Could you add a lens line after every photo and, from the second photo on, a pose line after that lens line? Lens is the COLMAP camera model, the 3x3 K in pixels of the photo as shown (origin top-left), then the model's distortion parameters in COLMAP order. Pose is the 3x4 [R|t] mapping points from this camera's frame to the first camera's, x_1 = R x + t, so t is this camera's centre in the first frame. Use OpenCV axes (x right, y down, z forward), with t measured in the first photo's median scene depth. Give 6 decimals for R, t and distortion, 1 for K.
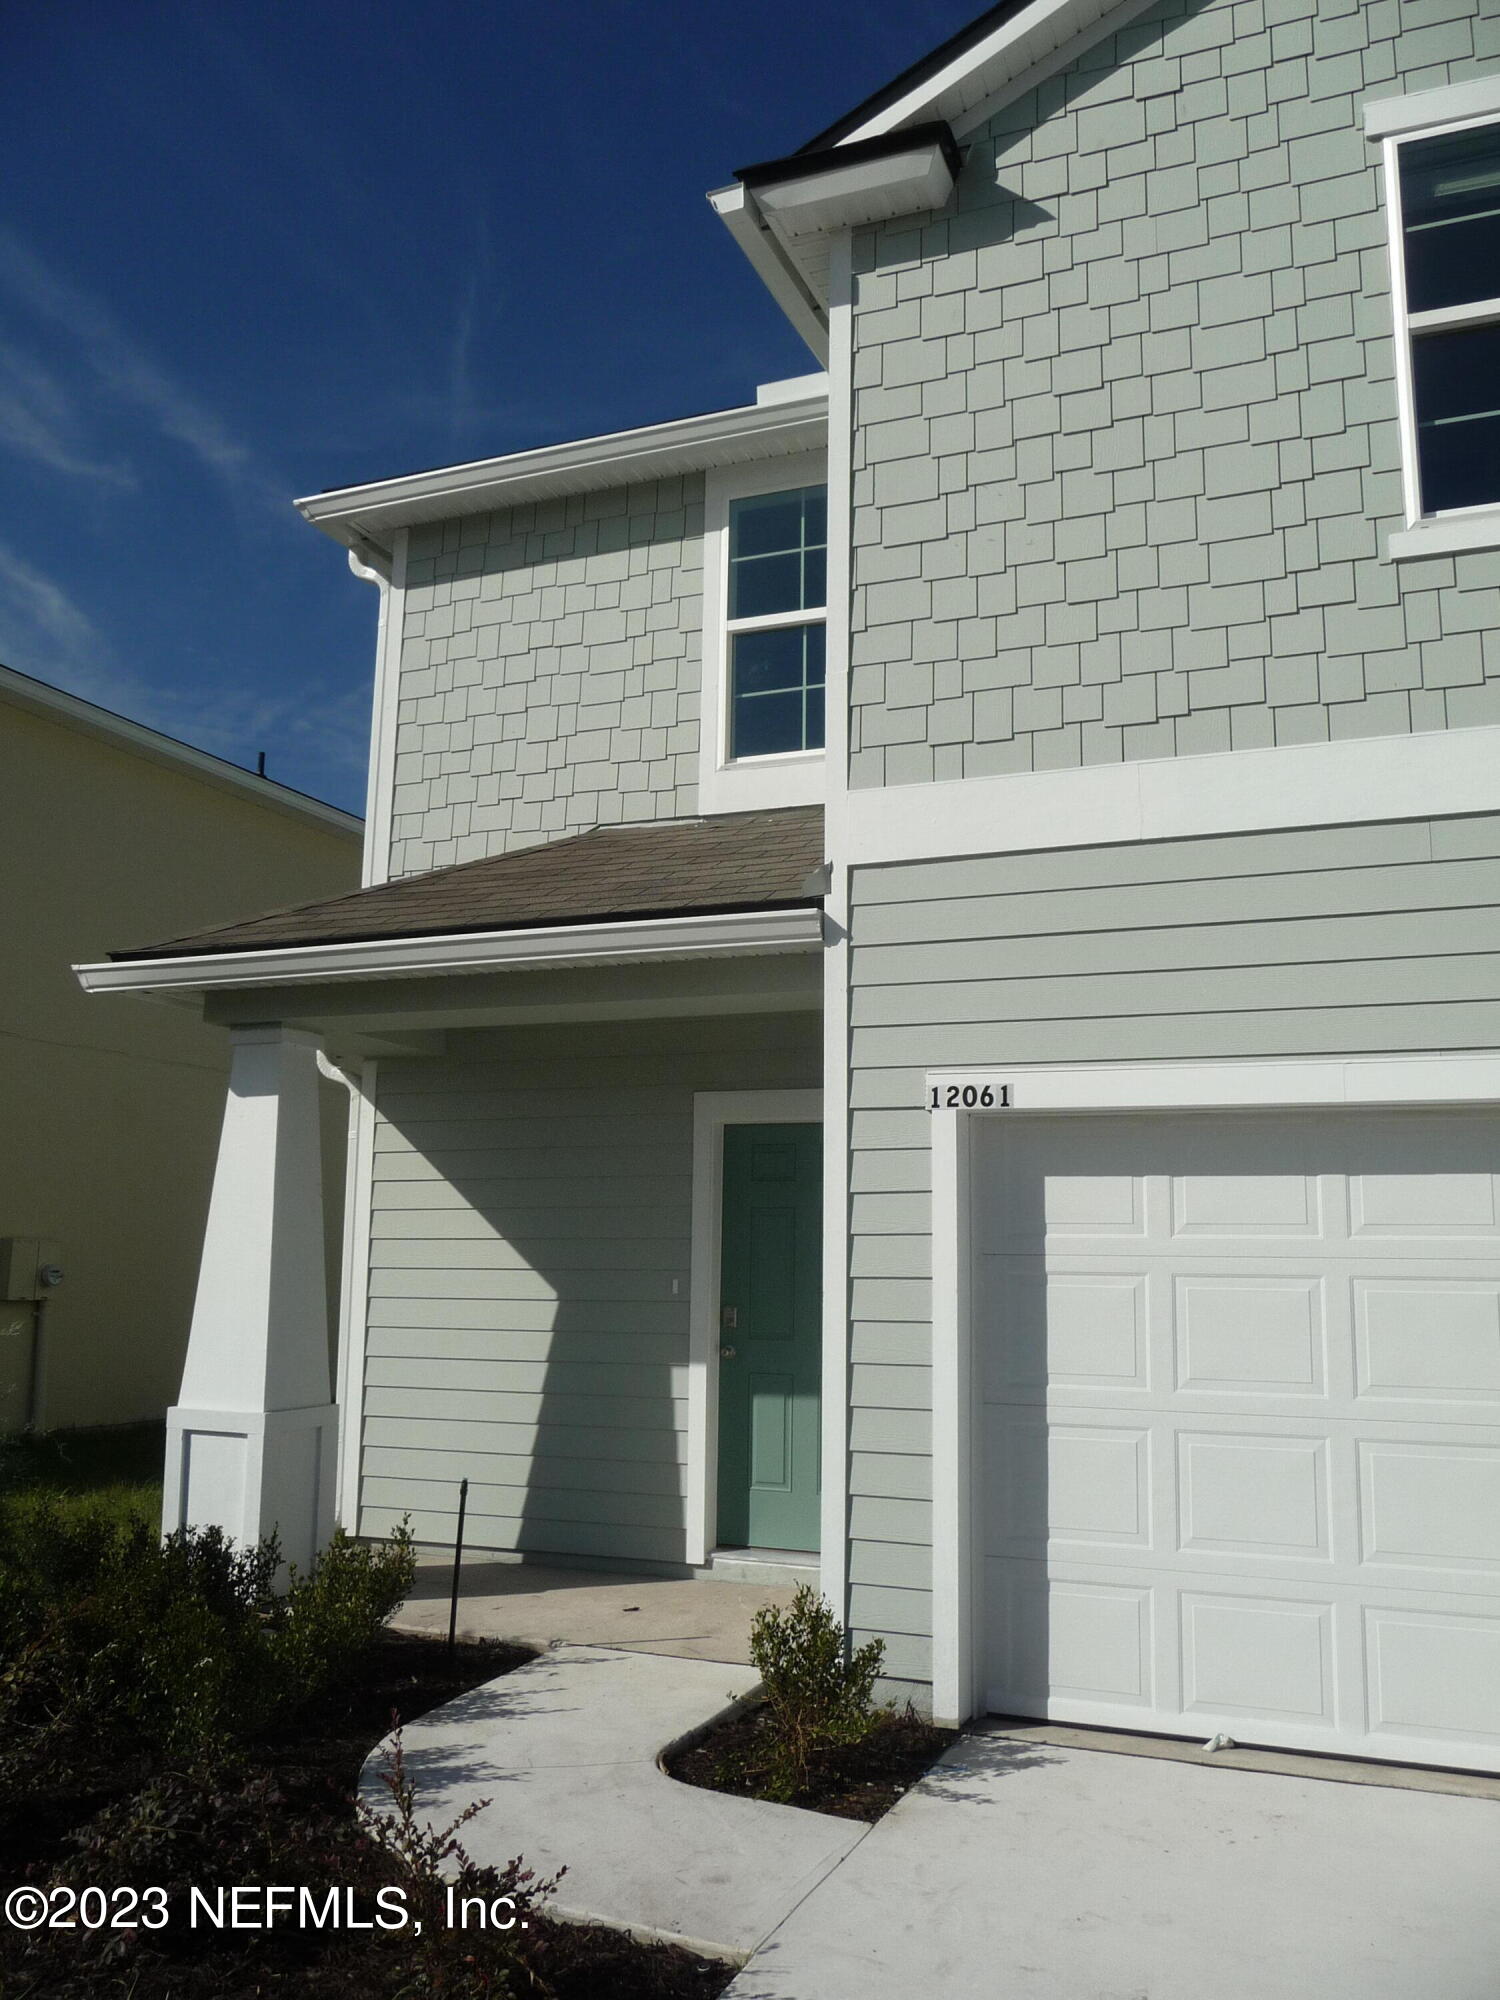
lens RADIAL K [[1641.6, 0, 750.4], [0, 1641.6, 997.0], [0, 0, 1]] dist [-0.009712, -0.004352]
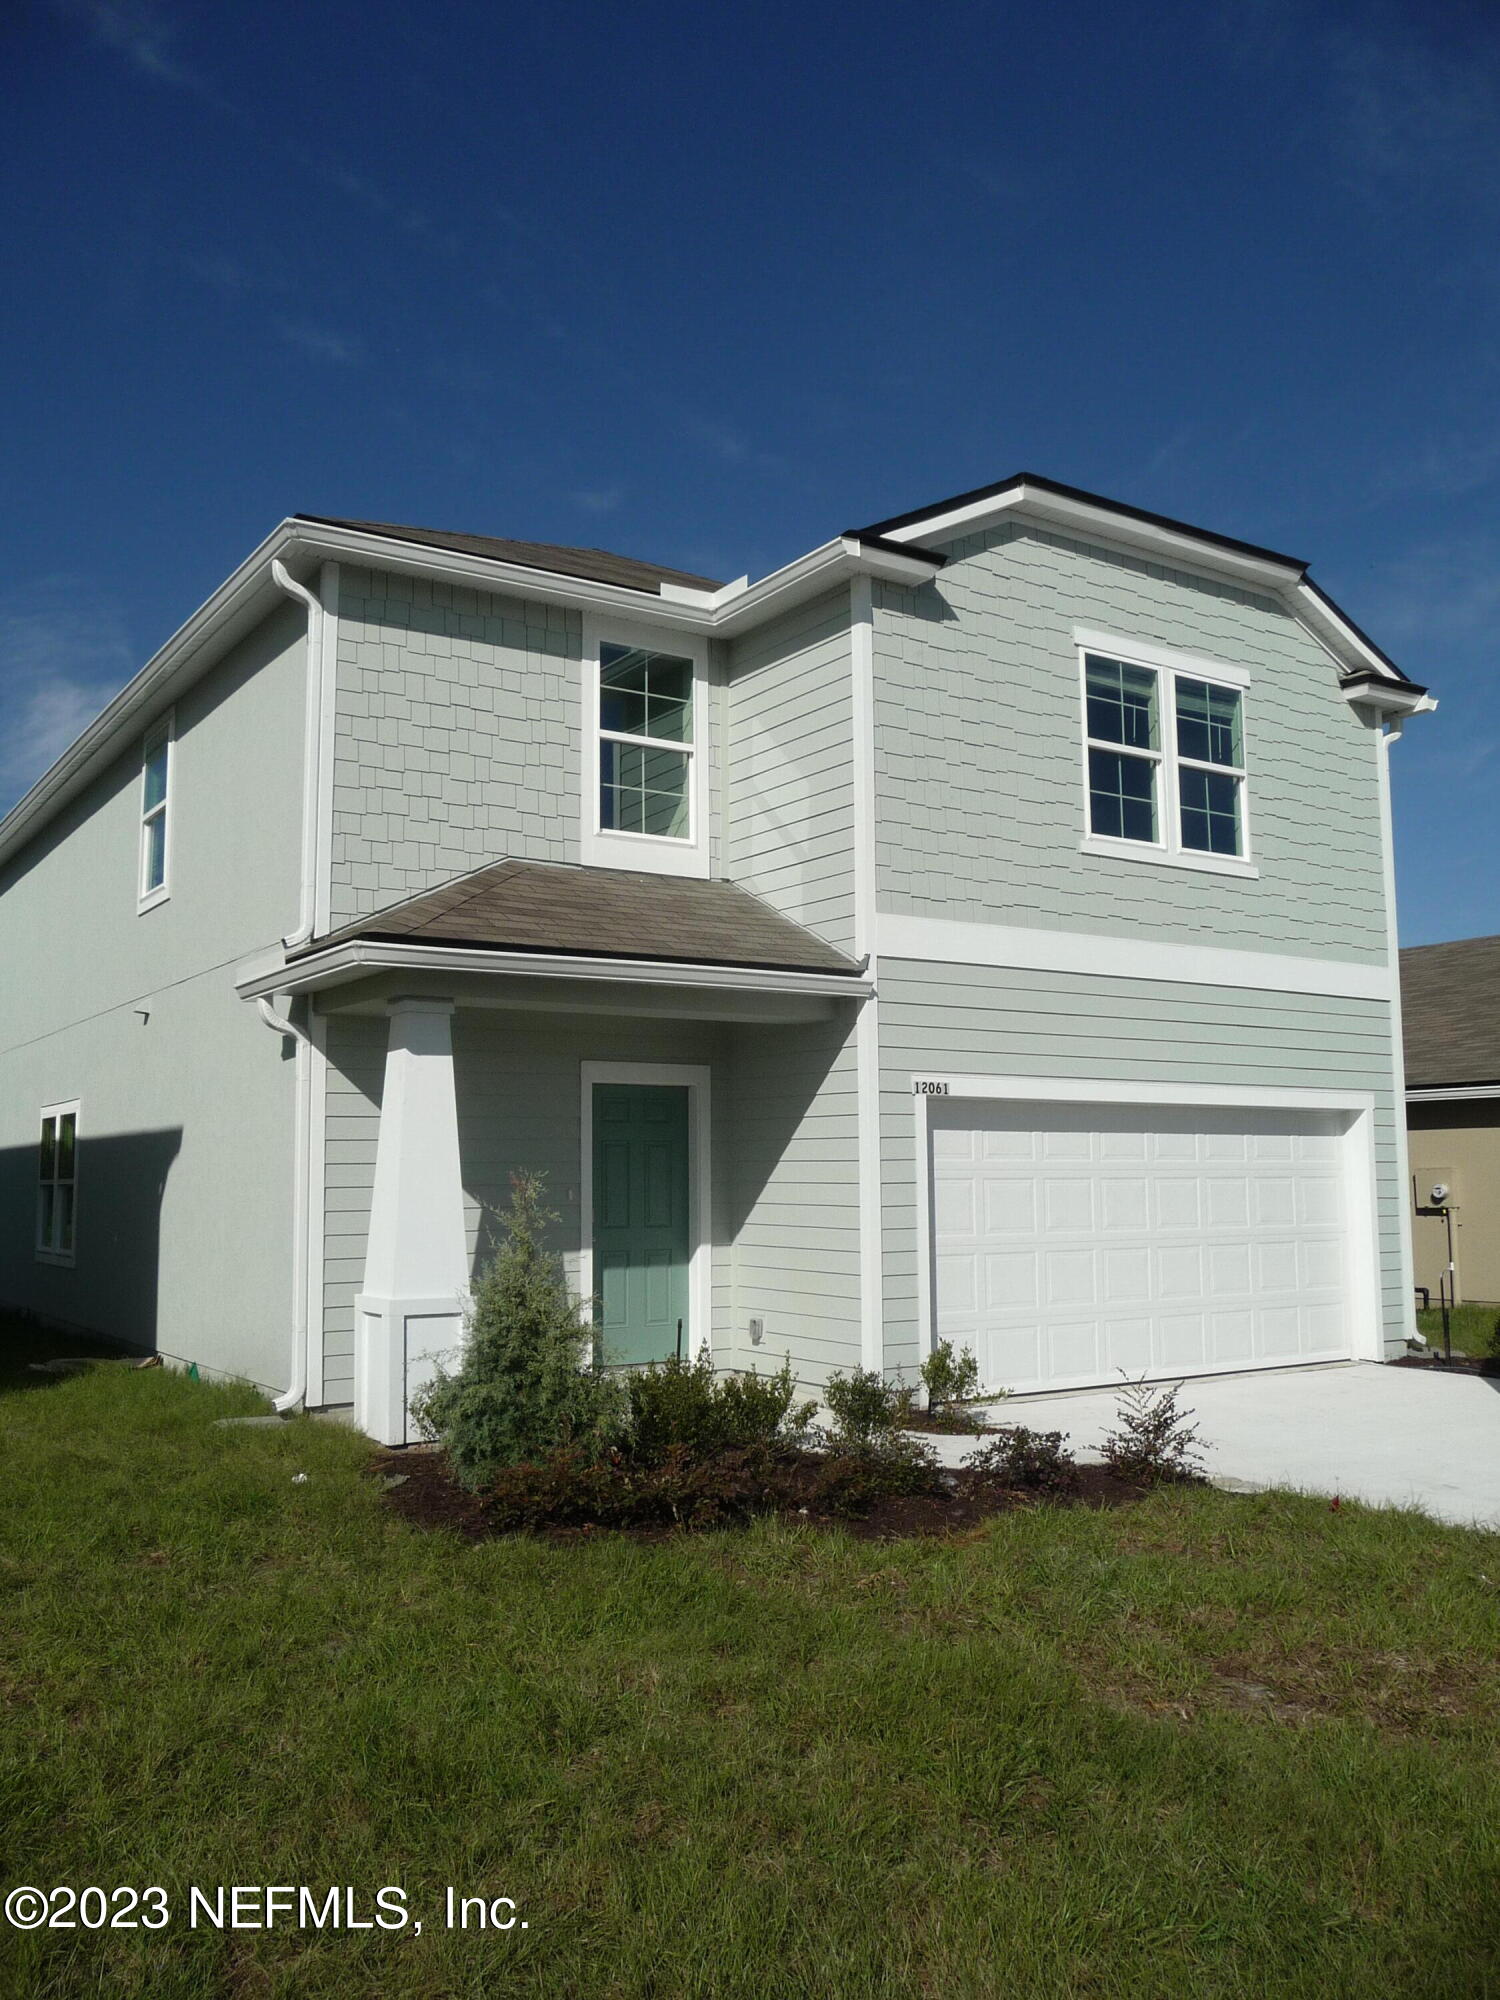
lens RADIAL K [[1641.6, 0, 753.1], [0, 1641.6, 1003.5], [0, 0, 1]] dist [-0.009712, -0.004352]
pose [[0.563515, 0.075675, 0.822633, -1.102587], [-0.117855, 0.992974, -0.010612, 0.005444], [-0.817656, -0.090971, 0.568474, 0.065493]]
